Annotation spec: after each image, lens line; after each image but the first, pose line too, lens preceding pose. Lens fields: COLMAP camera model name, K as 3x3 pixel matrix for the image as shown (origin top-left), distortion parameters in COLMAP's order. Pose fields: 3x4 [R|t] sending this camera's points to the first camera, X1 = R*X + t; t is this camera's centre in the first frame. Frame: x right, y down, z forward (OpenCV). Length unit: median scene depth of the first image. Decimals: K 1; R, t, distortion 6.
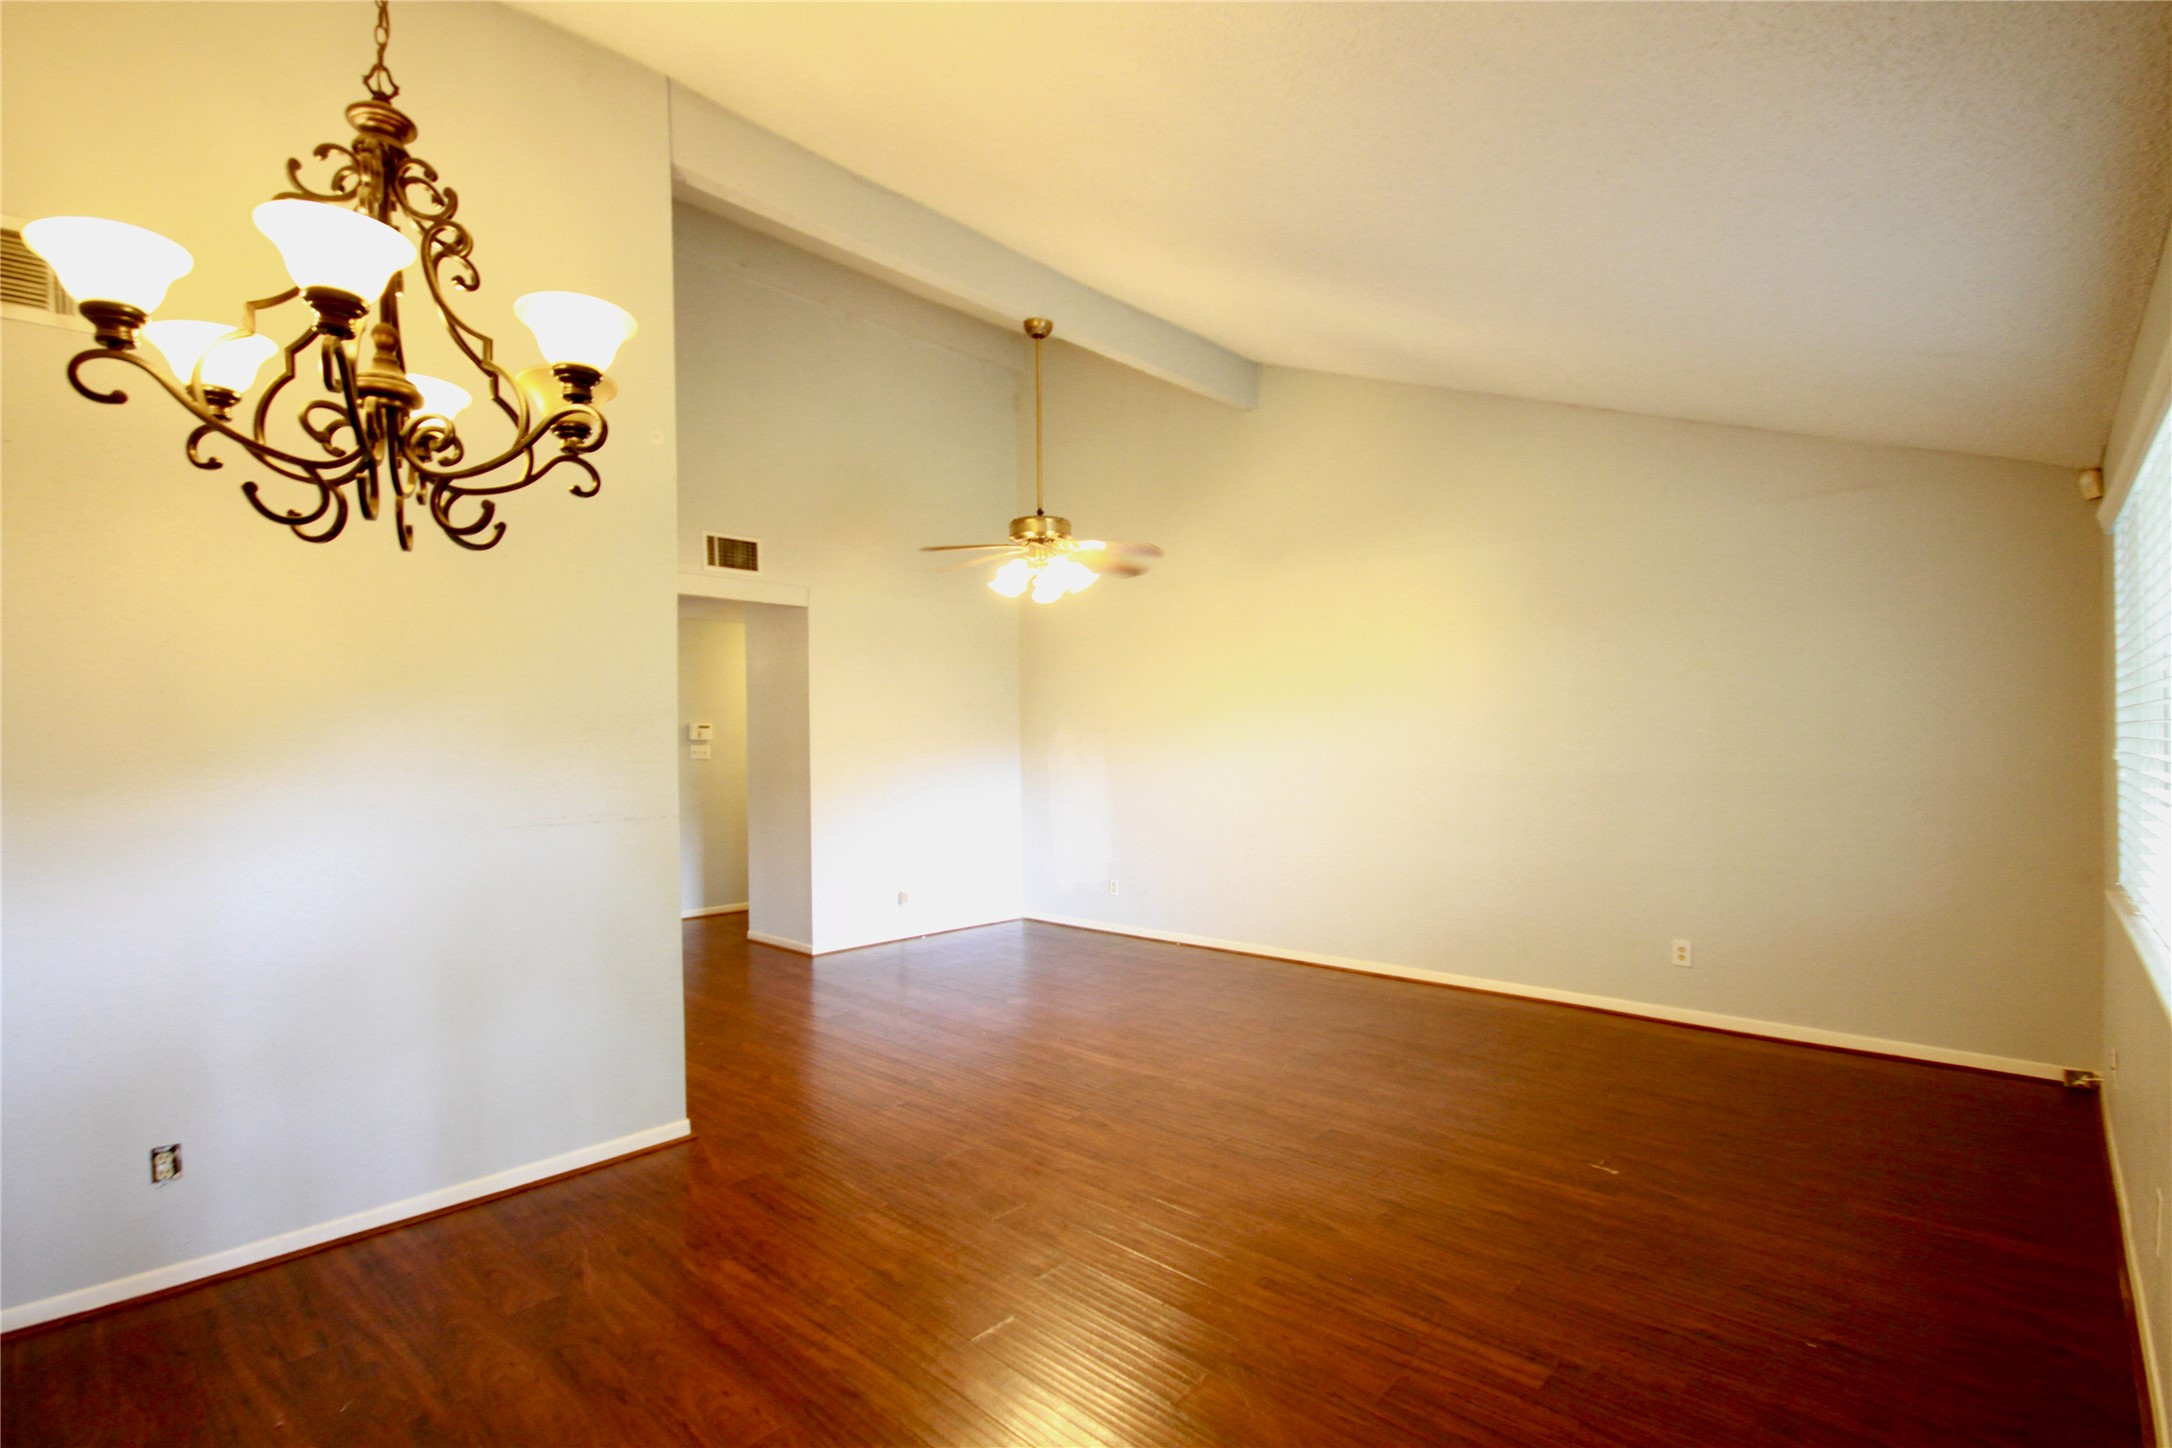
lens RADIAL K [[1006.1, 0, 1087.4], [0, 1006.1, 739.5], [0, 0, 1]] dist [0.010849, -0.013018]
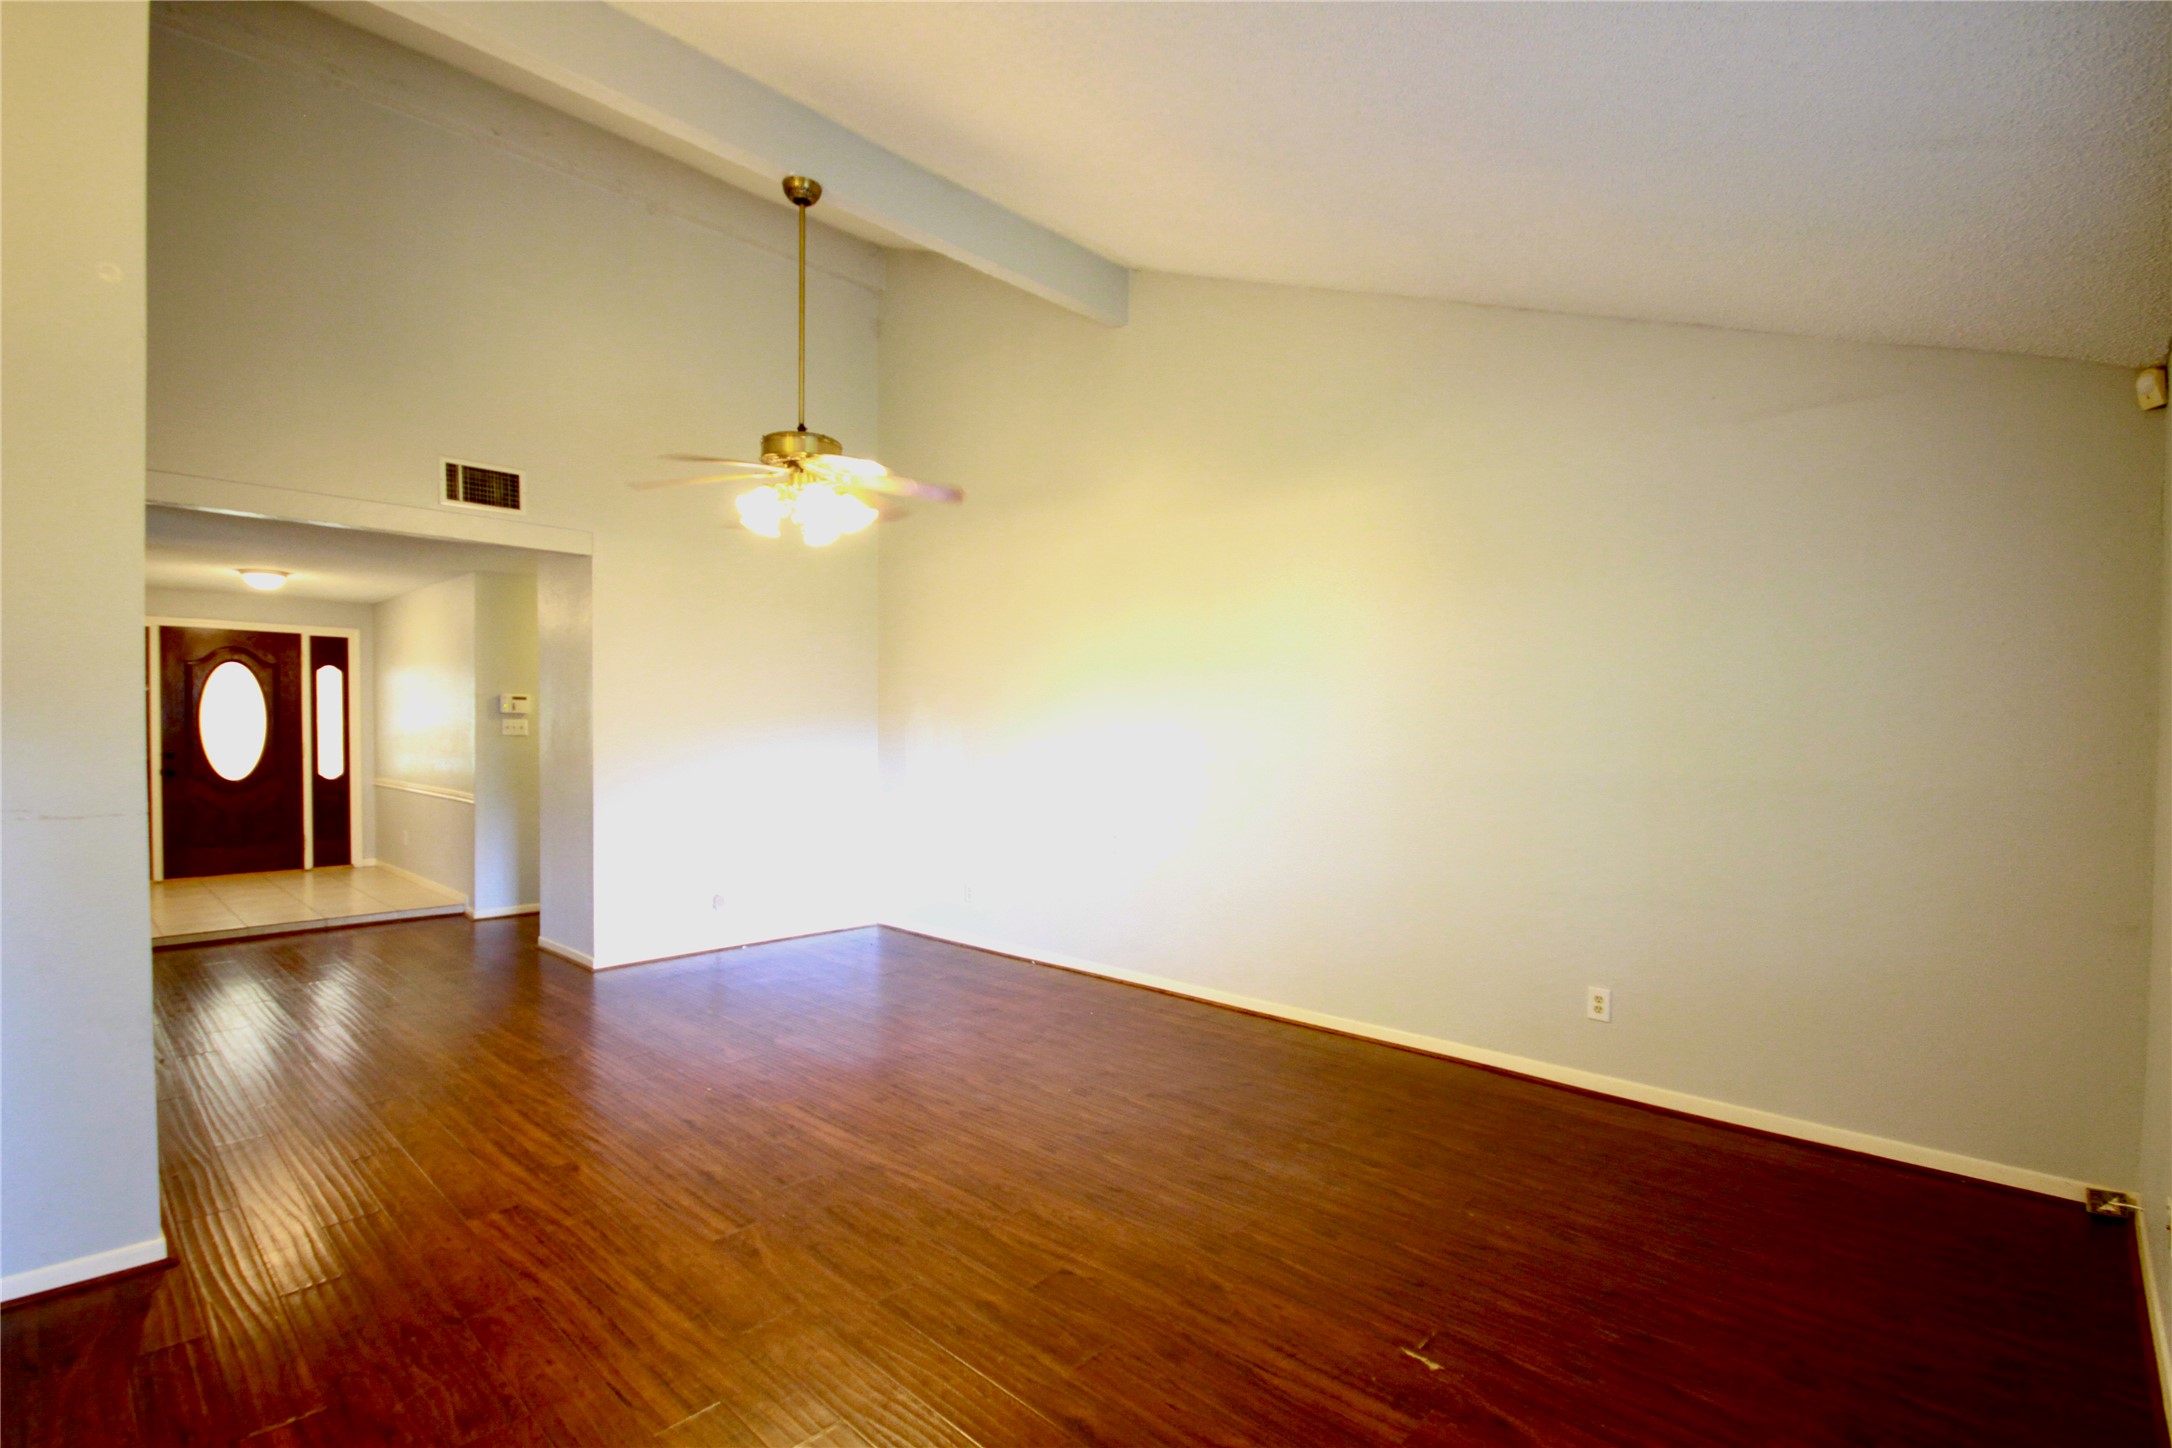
lens RADIAL K [[1006.1, 0, 1085.4], [0, 1006.1, 740.2], [0, 0, 1]] dist [0.010849, -0.013018]
pose [[0.999825, 0.018403, 0.003211, 0.185257], [-0.018451, 0.999704, 0.015837, 0.001609], [-0.002919, -0.015894, 0.999869, 0.219993]]
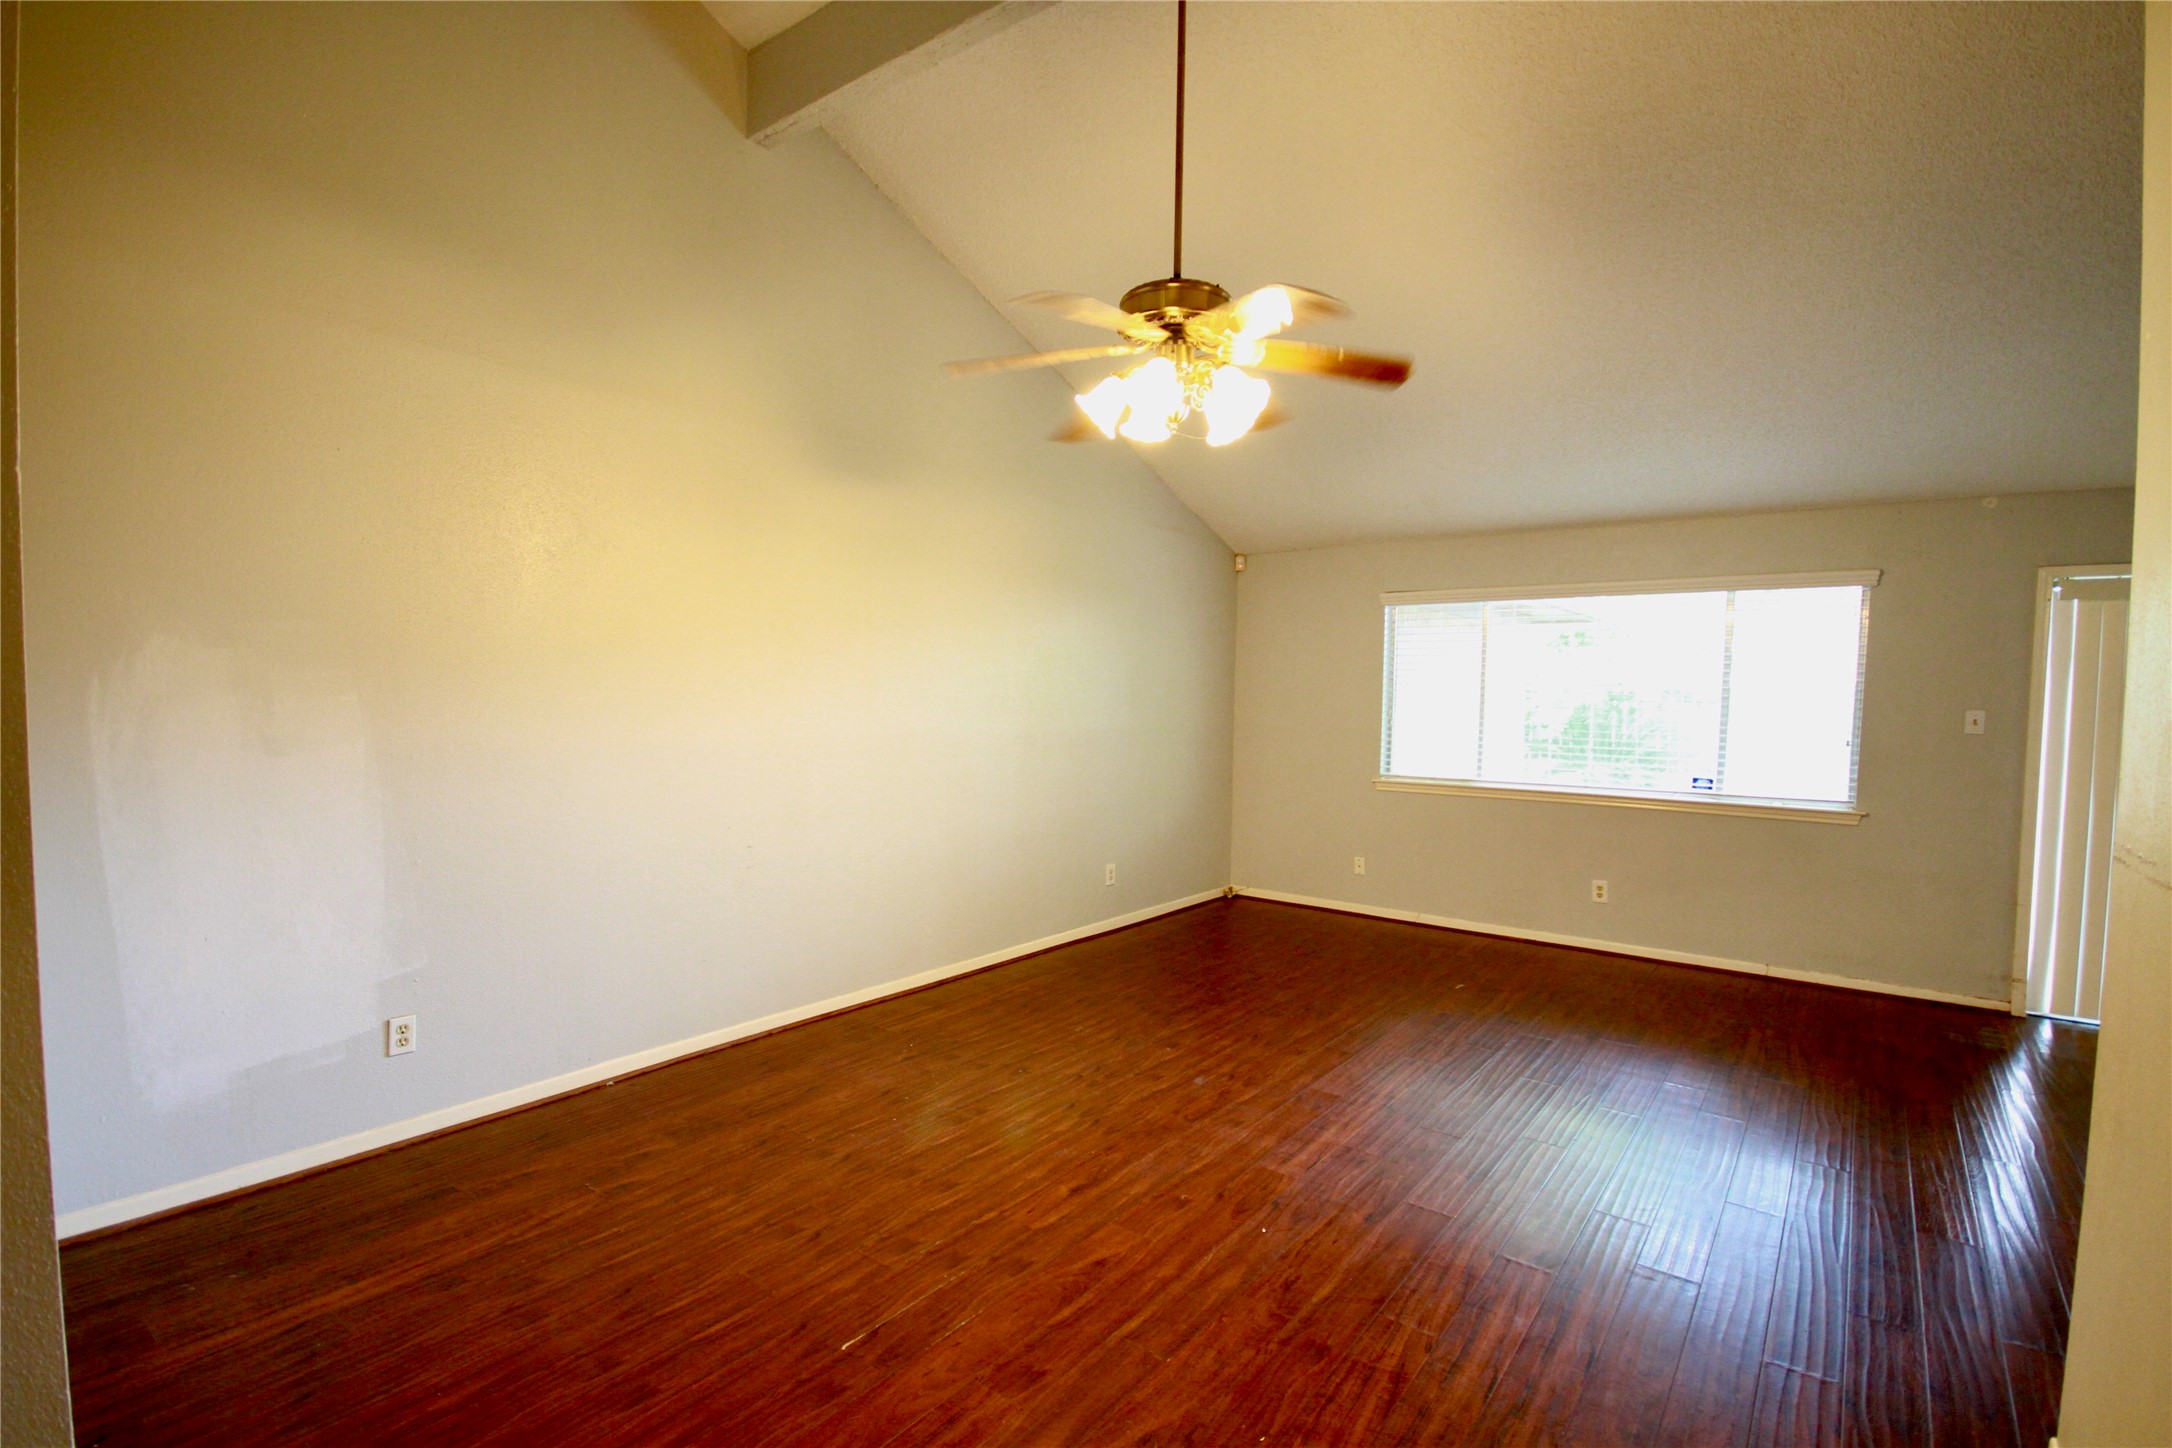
lens RADIAL K [[1006.1, 0, 1090.5], [0, 1006.1, 745.3], [0, 0, 1]] dist [0.010849, -0.013018]
pose [[-0.108929, -0.036596, 0.993376, -0.626858], [-0.015918, 0.999258, 0.035068, 0.010720], [-0.993922, -0.011993, -0.109431, 1.162244]]
